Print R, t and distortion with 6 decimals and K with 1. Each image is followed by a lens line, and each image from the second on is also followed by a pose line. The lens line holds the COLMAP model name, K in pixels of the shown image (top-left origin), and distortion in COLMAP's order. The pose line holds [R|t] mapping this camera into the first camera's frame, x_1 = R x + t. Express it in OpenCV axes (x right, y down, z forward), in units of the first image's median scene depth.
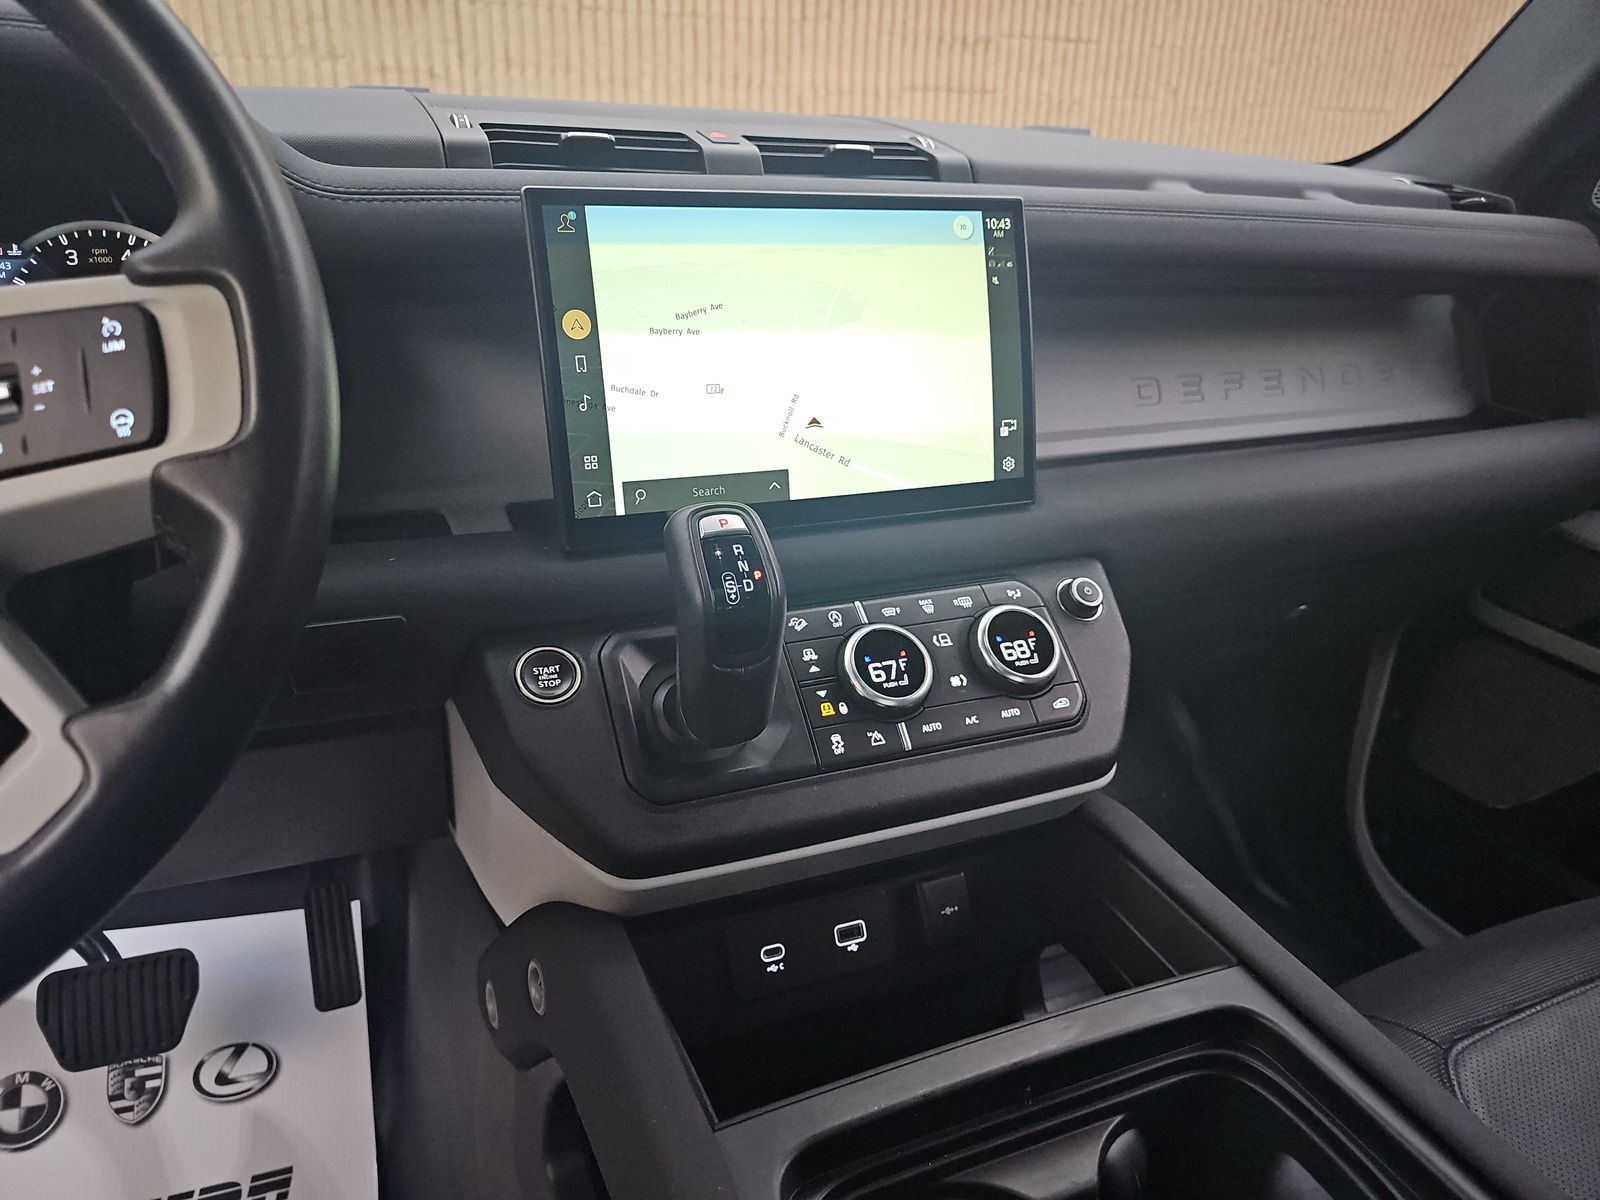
lens RADIAL K [[1079.7, 0, 779.7], [0, 1079.7, 599.1], [0, 0, 1]] dist [0.040557, -0.057874]
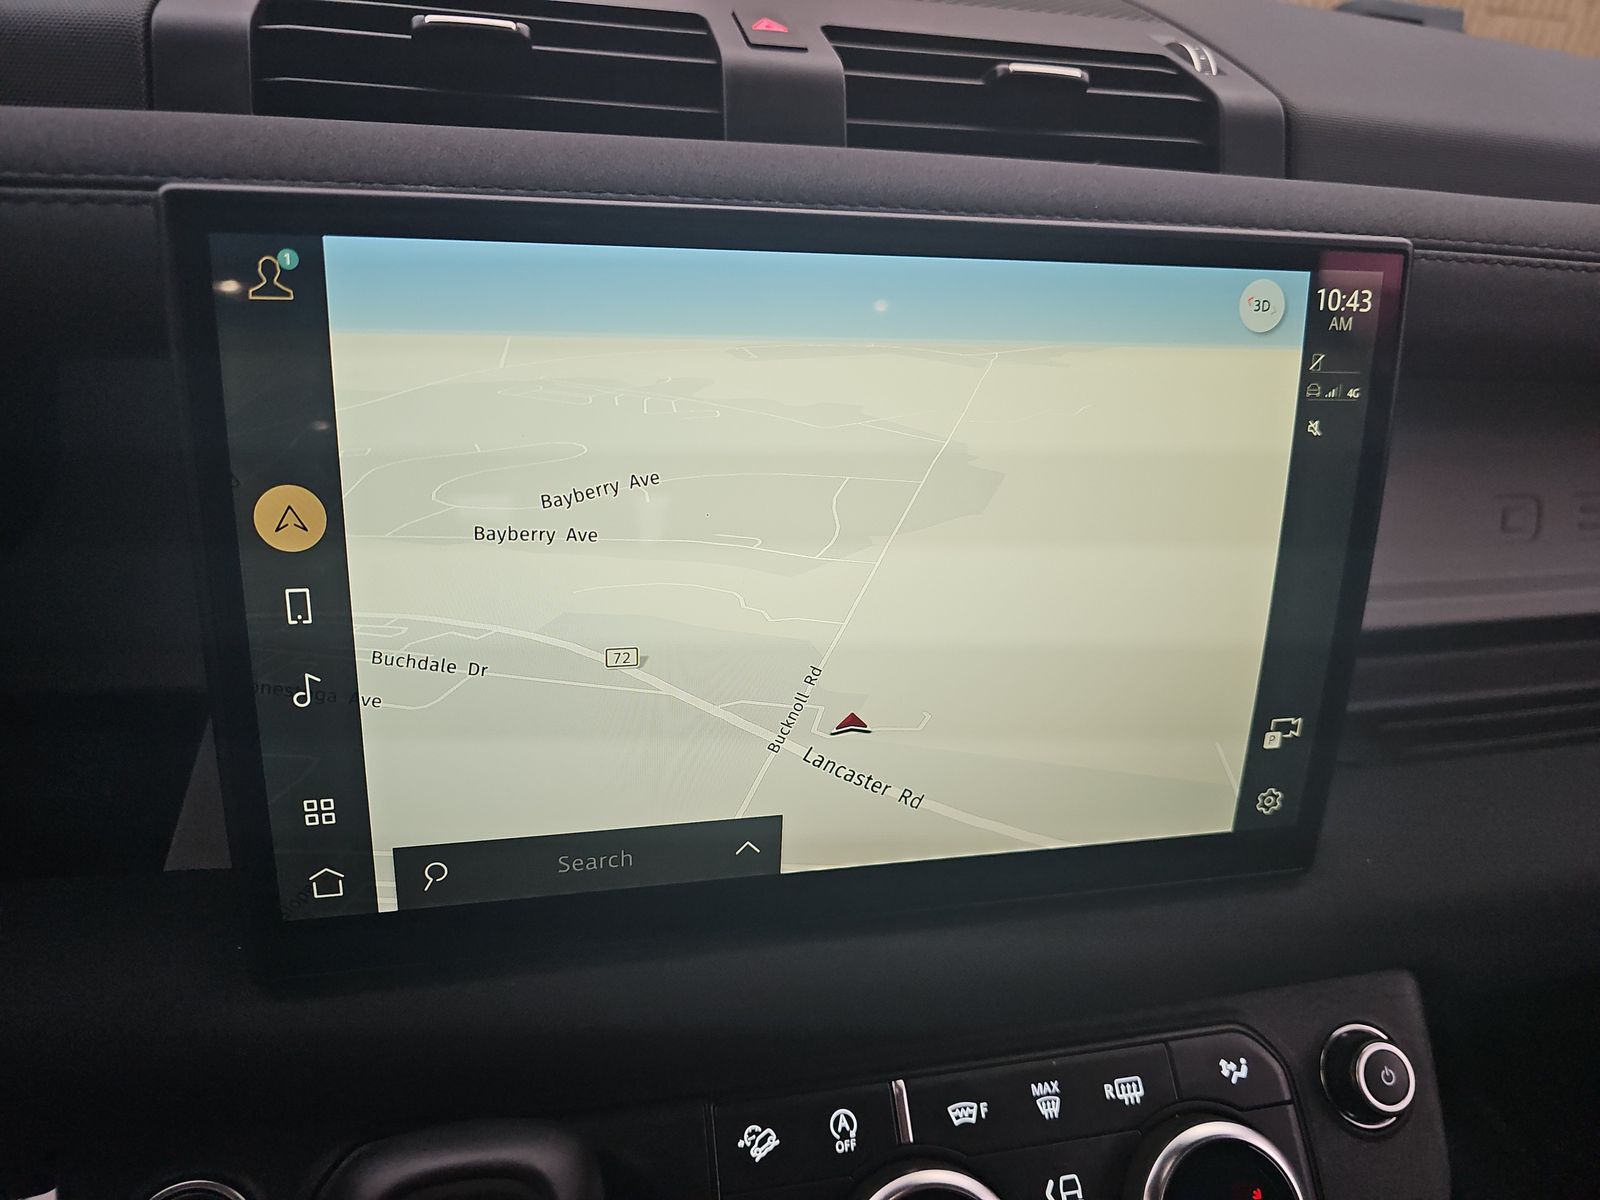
lens RADIAL K [[1079.7, 0, 779.7], [0, 1079.7, 599.1], [0, 0, 1]] dist [0.040557, -0.057874]
pose [[0.980316, 0.137972, -0.141228, 0.055484], [-0.119152, 0.983788, 0.134029, -0.254621], [0.157430, -0.114564, 0.980862, 0.512020]]
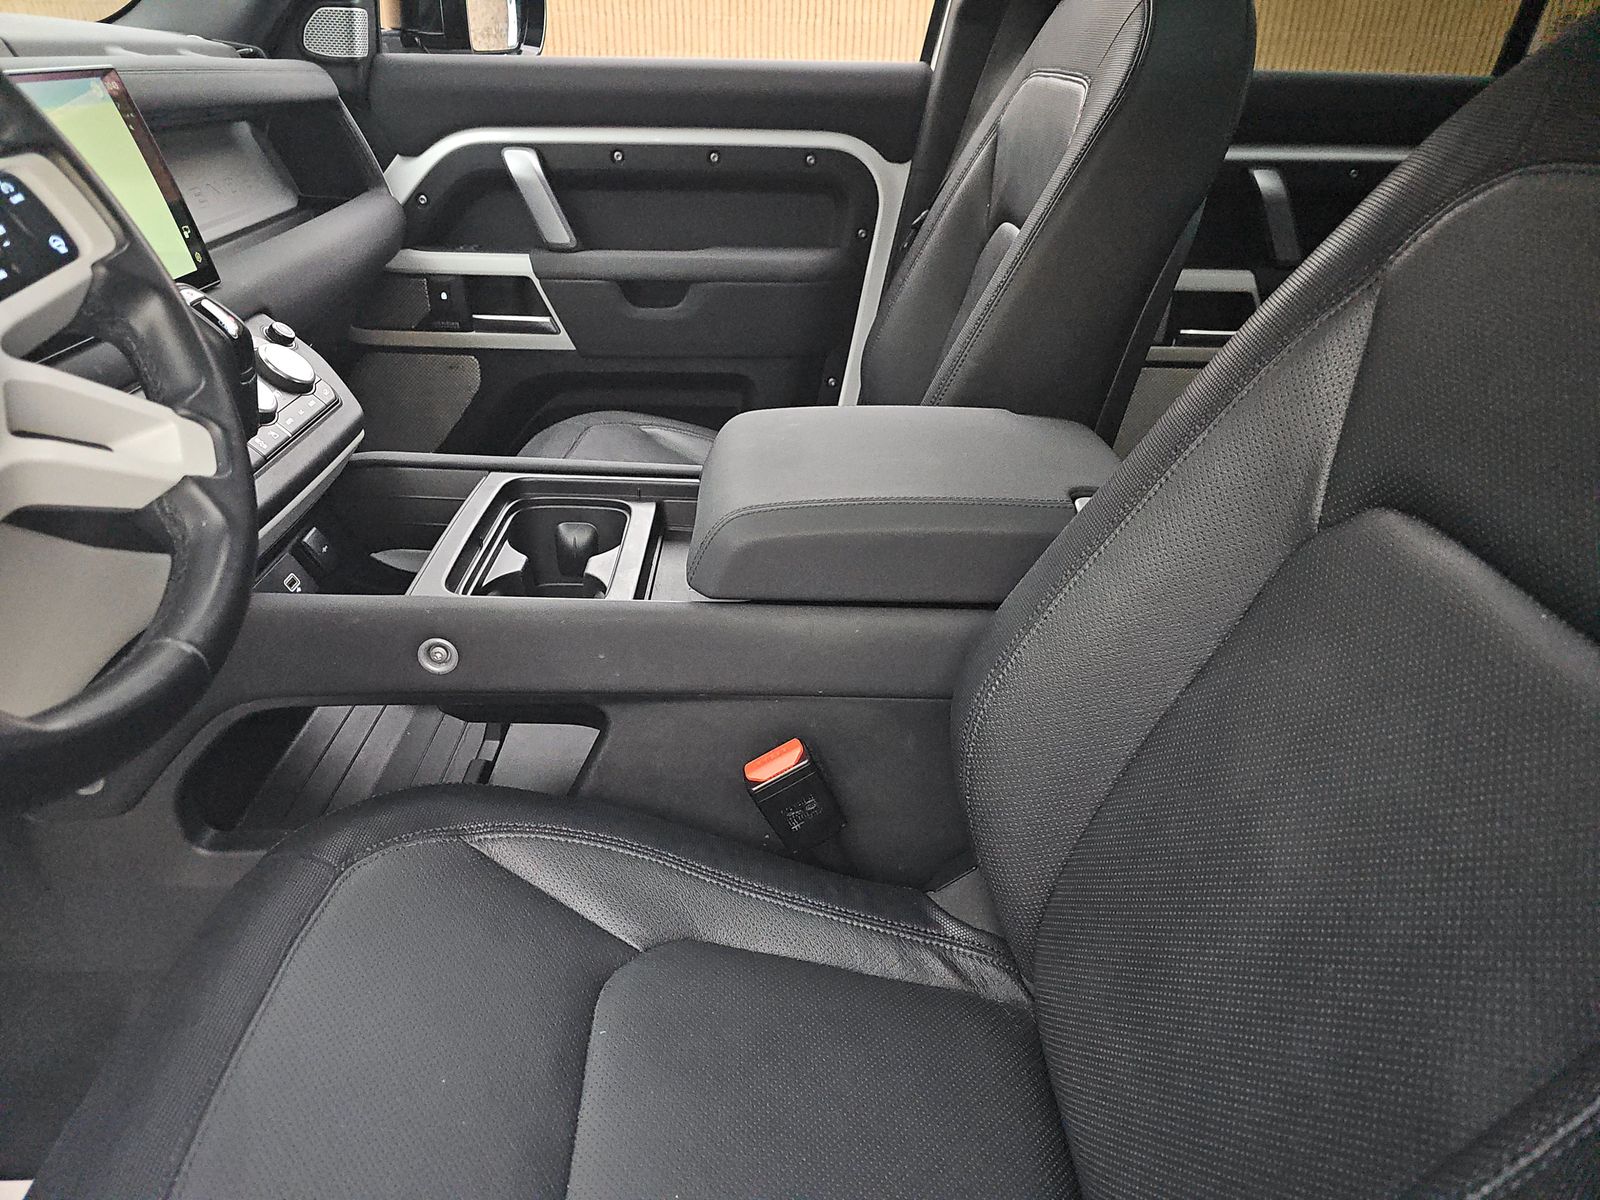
lens RADIAL K [[1079.7, 0, 779.7], [0, 1079.7, 599.1], [0, 0, 1]] dist [0.040557, -0.057874]
pose [[0.387170, -0.448719, 0.805451, -0.862343], [0.344918, 0.880642, 0.324810, 0.071467], [-0.855062, 0.152058, 0.495729, -0.304115]]
